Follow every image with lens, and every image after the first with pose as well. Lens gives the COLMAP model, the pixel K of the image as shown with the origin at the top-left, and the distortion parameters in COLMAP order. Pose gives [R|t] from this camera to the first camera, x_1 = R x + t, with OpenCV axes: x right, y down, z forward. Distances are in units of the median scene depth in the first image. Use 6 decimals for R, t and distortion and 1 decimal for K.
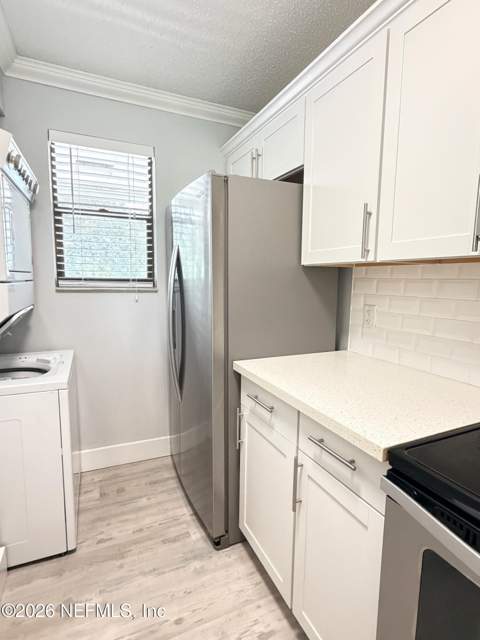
lens RADIAL K [[341.6, 0, 239.5], [0, 341.6, 321.6], [0, 0, 1]] dist [-0.002402, -0.000509]
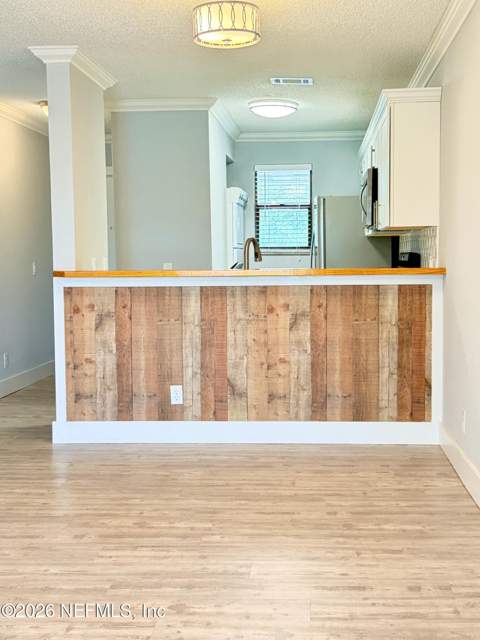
lens RADIAL K [[808.9, 0, 242.6], [0, 808.9, 321.6], [0, 0, 1]] dist [0.180309, 0.000000]
pose [[0.875351, 0.016917, -0.483191, 1.268489], [-0.042397, 0.998224, -0.041857, 0.383585], [0.481625, 0.057126, 0.874514, -2.354835]]
